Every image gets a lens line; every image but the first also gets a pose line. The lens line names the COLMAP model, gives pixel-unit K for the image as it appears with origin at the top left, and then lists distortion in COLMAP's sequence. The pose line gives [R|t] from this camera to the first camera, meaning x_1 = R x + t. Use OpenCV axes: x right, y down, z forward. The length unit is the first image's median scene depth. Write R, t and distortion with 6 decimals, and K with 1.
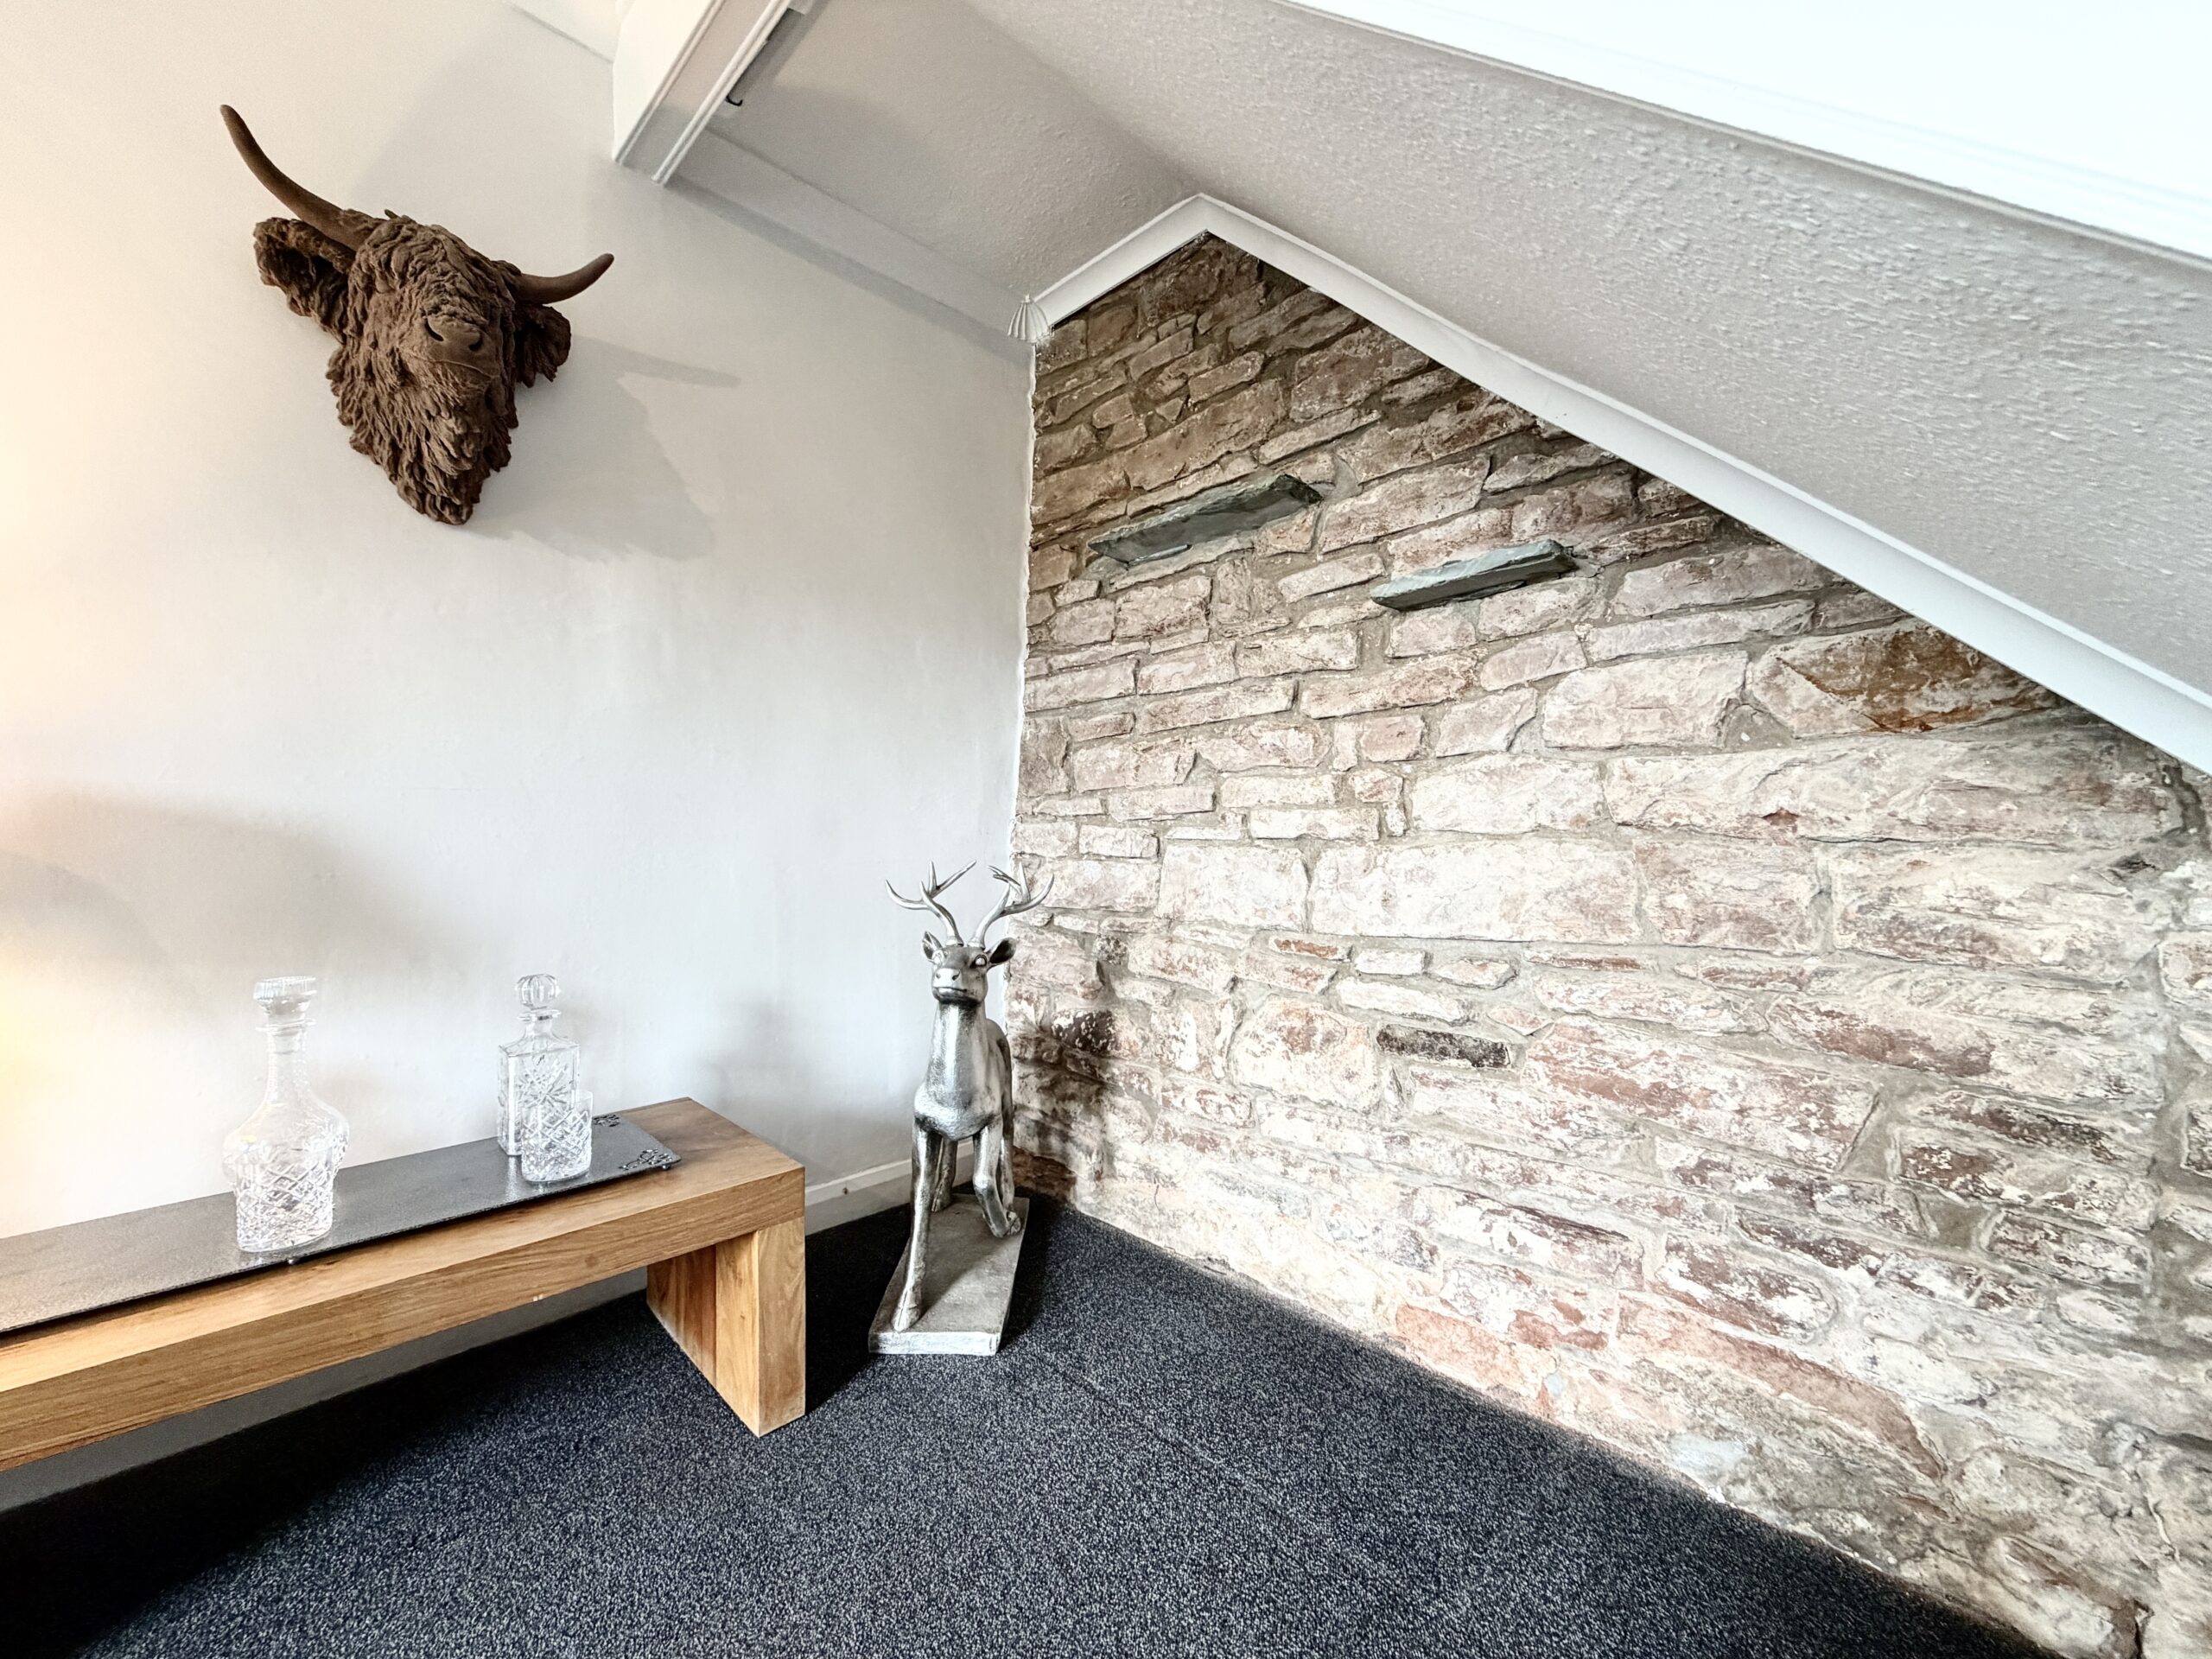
lens RADIAL K [[881.8, 0, 1095.7], [0, 881.8, 830.6], [0, 0, 1]] dist [-0.003506, 0.000581]
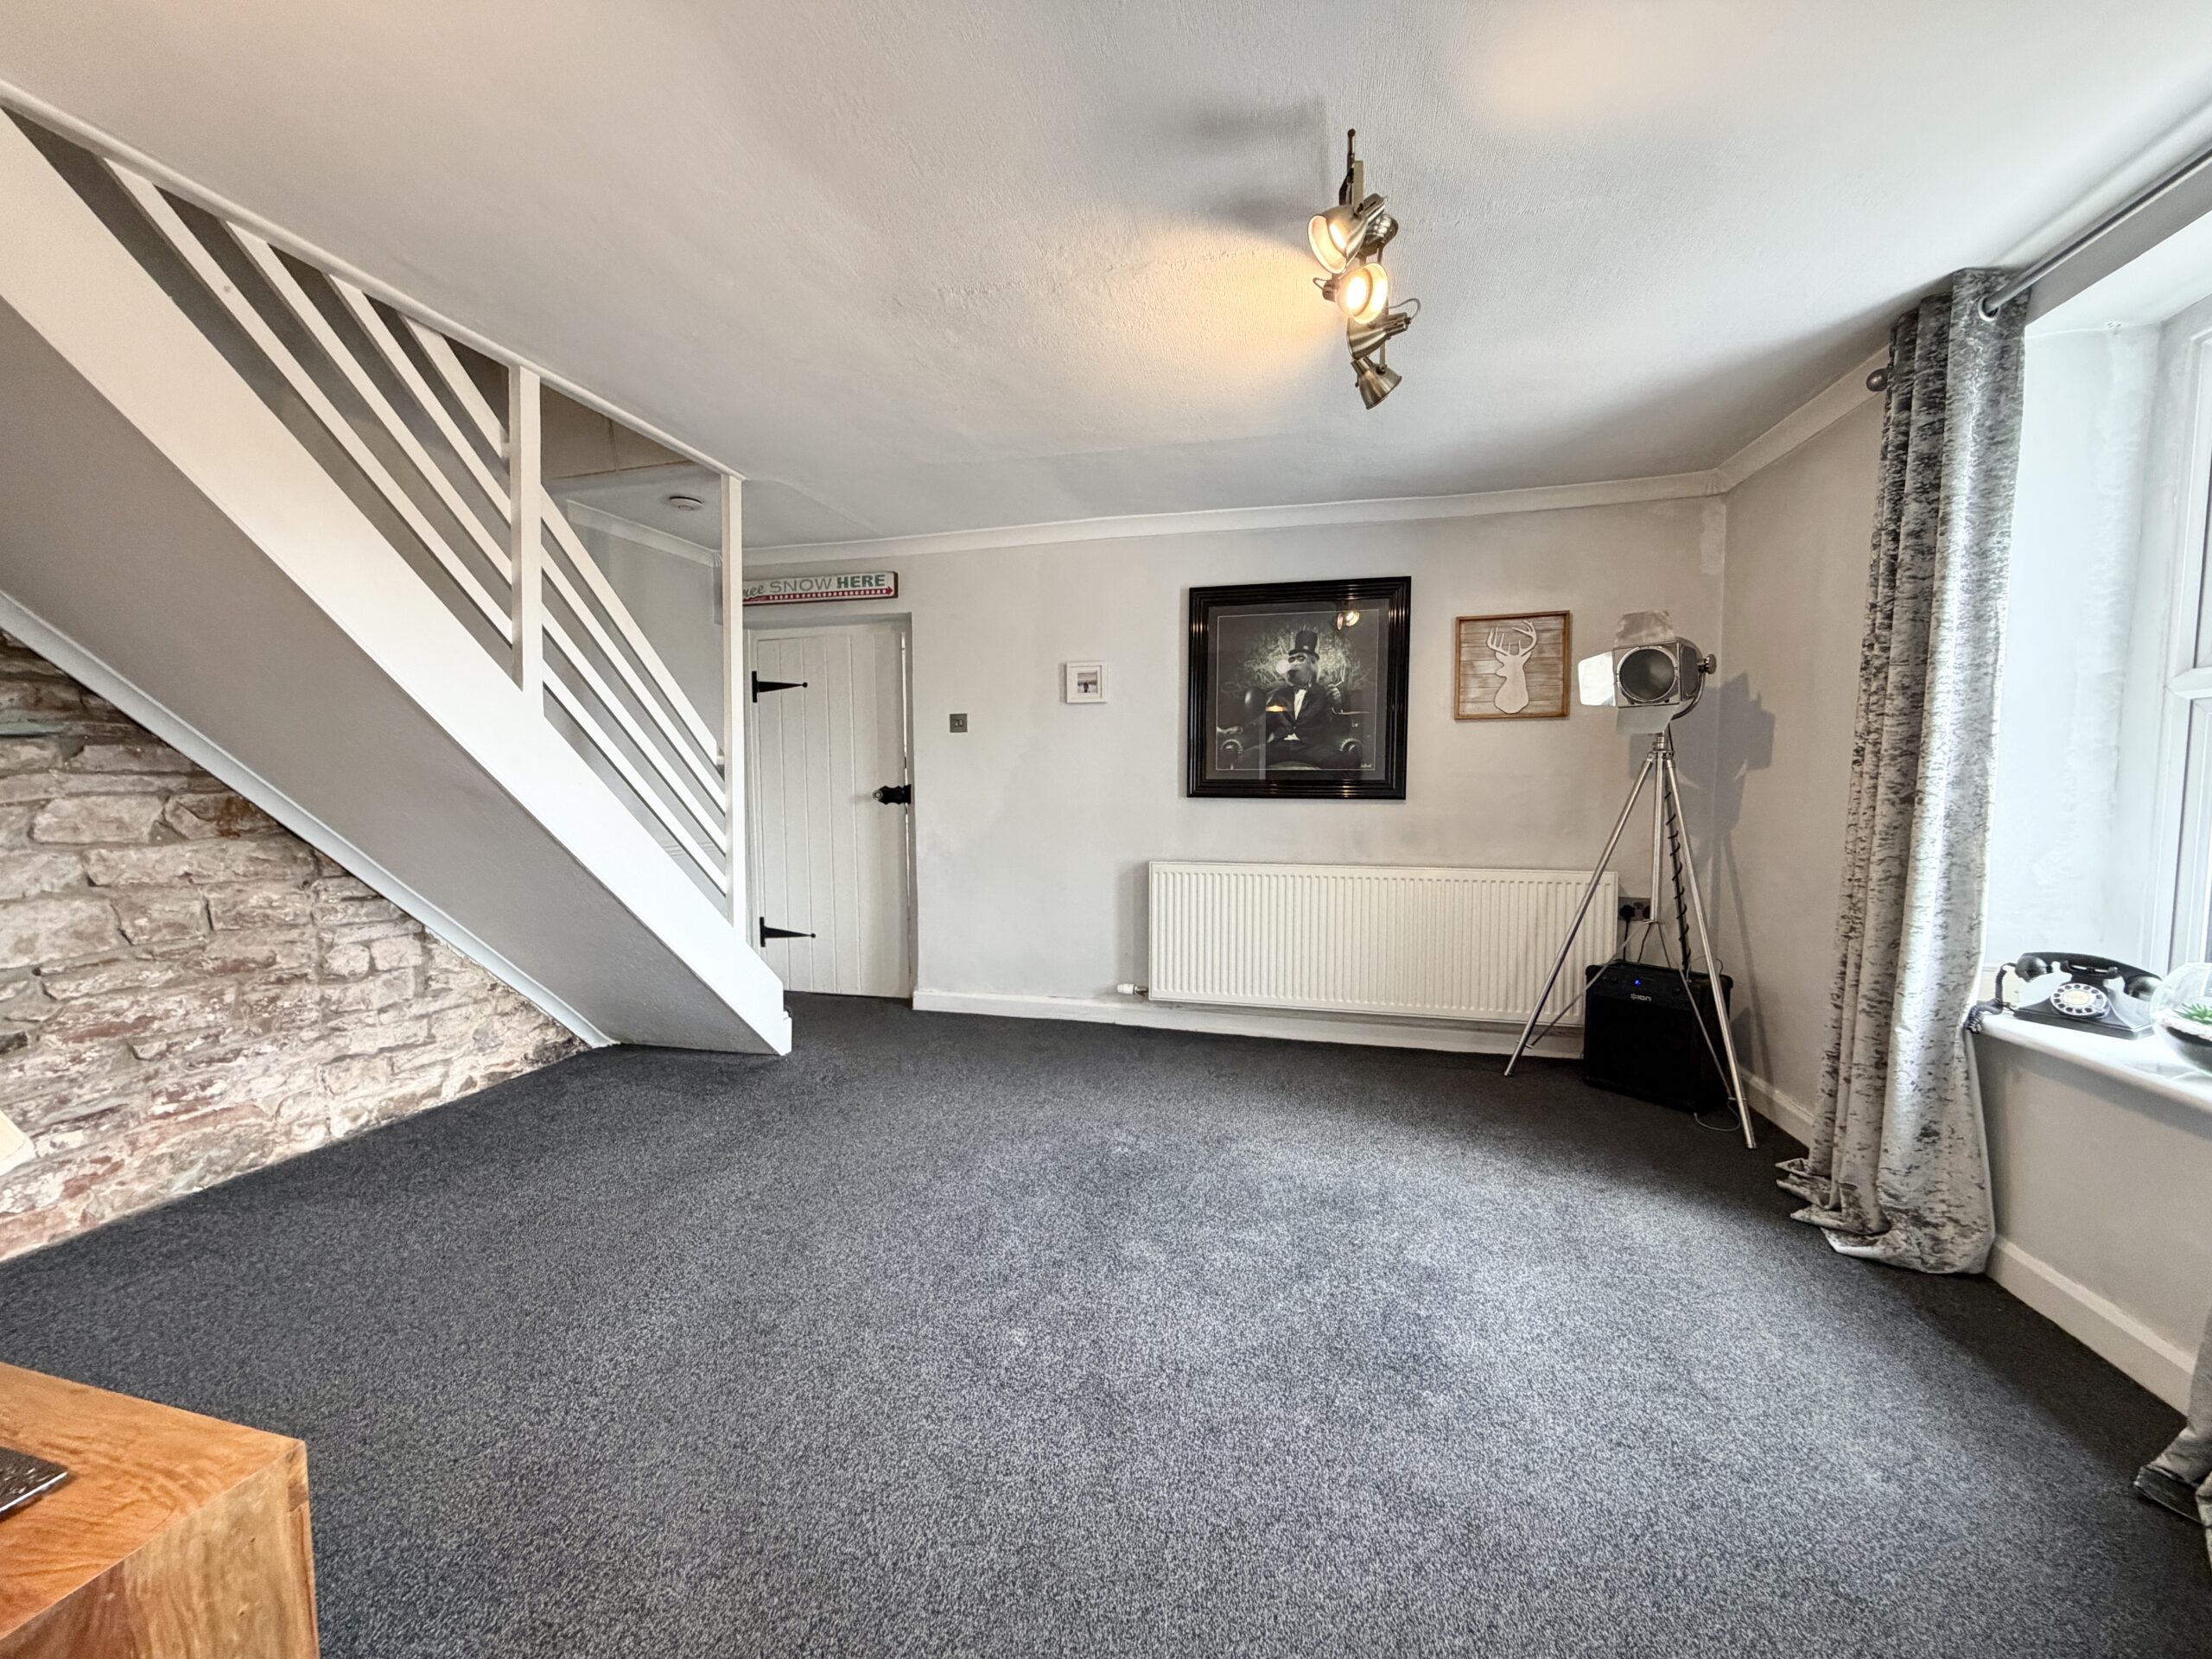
lens RADIAL K [[881.8, 0, 1090.4], [0, 881.8, 826.6], [0, 0, 1]] dist [-0.003506, 0.000581]
pose [[-0.513064, -0.042501, 0.857298, -2.141421], [0.000563, 0.998757, 0.049851, -0.234963], [-0.858350, 0.026059, -0.512402, 0.184150]]
